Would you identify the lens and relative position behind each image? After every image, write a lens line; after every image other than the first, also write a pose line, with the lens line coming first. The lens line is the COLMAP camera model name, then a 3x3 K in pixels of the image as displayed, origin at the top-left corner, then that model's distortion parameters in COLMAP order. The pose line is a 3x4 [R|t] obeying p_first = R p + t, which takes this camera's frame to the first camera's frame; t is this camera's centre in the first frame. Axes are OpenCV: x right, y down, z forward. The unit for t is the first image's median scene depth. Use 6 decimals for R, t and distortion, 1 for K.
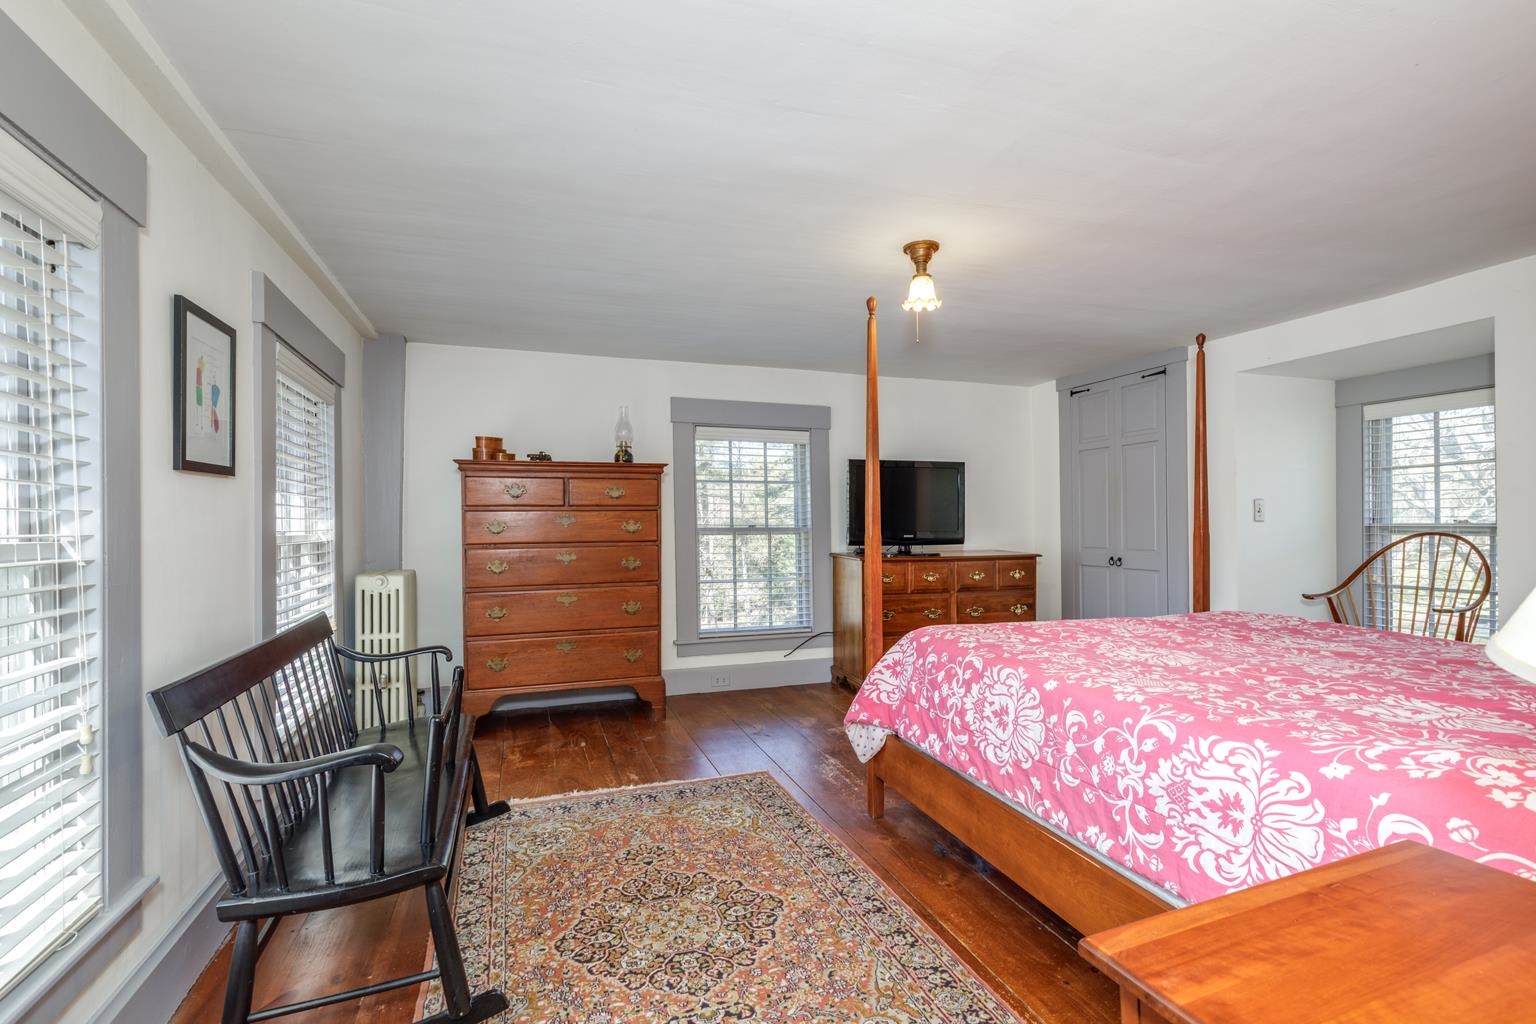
lens RADIAL K [[708.9, 0, 774.2], [0, 708.9, 517.9], [0, 0, 1]] dist [0.003141, -0.000284]
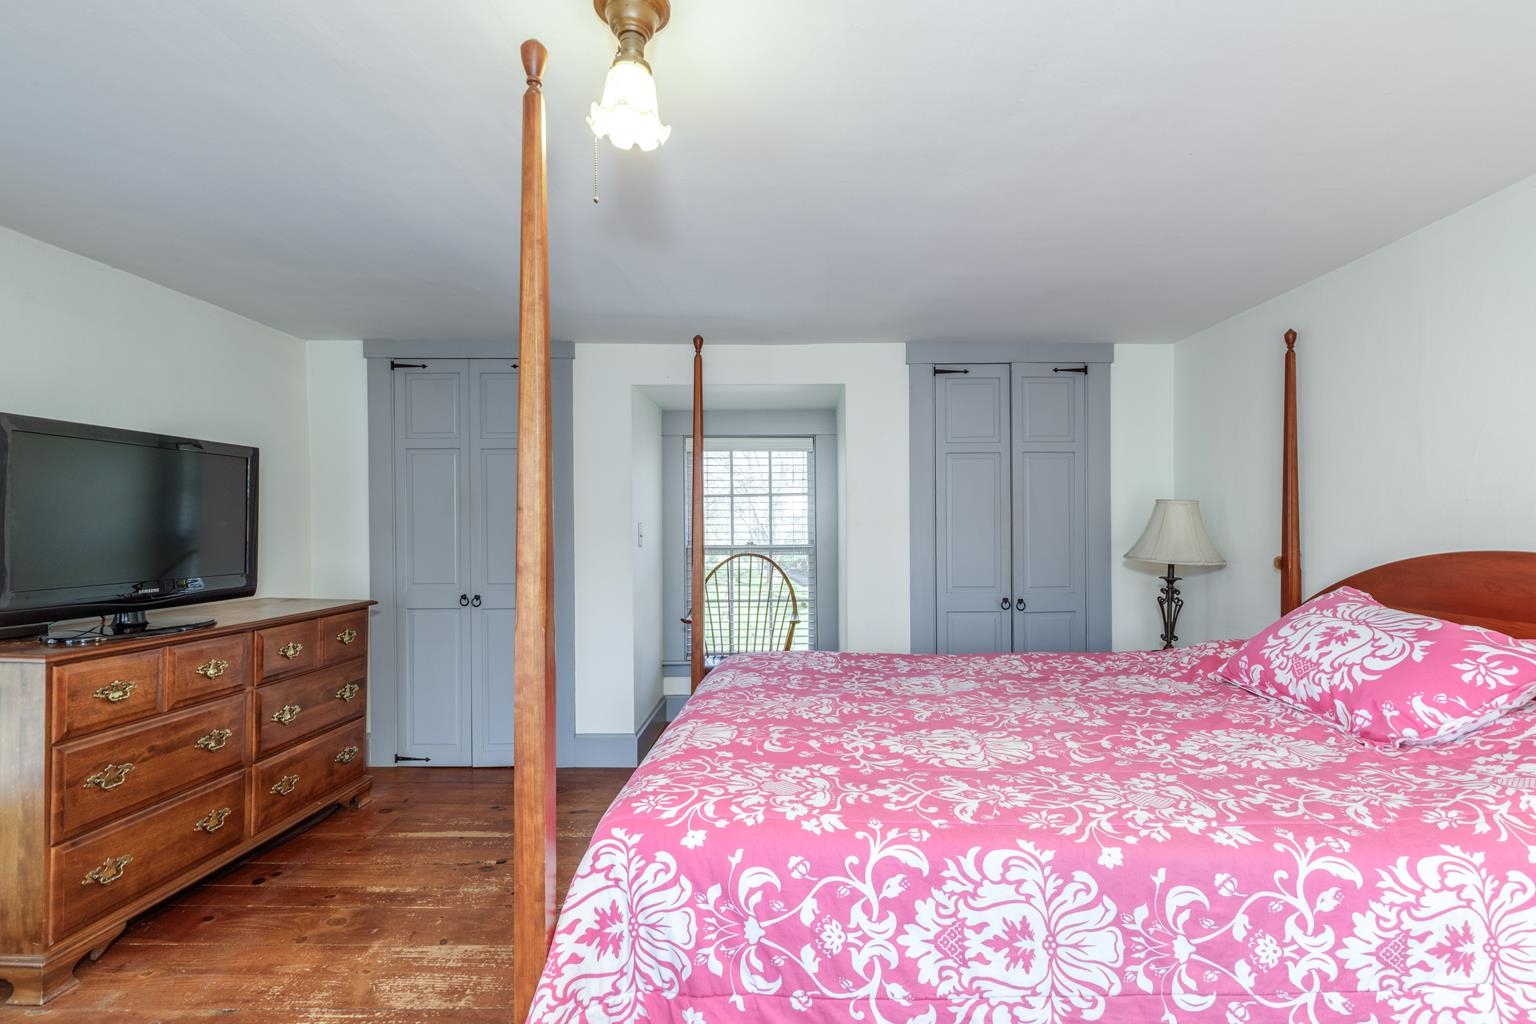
lens RADIAL K [[698.0, 0, 765.8], [0, 698.0, 517.4], [0, 0, 1]] dist [0.007737, -0.000548]
pose [[0.332661, 0.007749, 0.943014, -0.240709], [-0.002490, 0.999970, -0.007338, -0.045404], [-0.943043, 0.000093, 0.332671, 0.910553]]
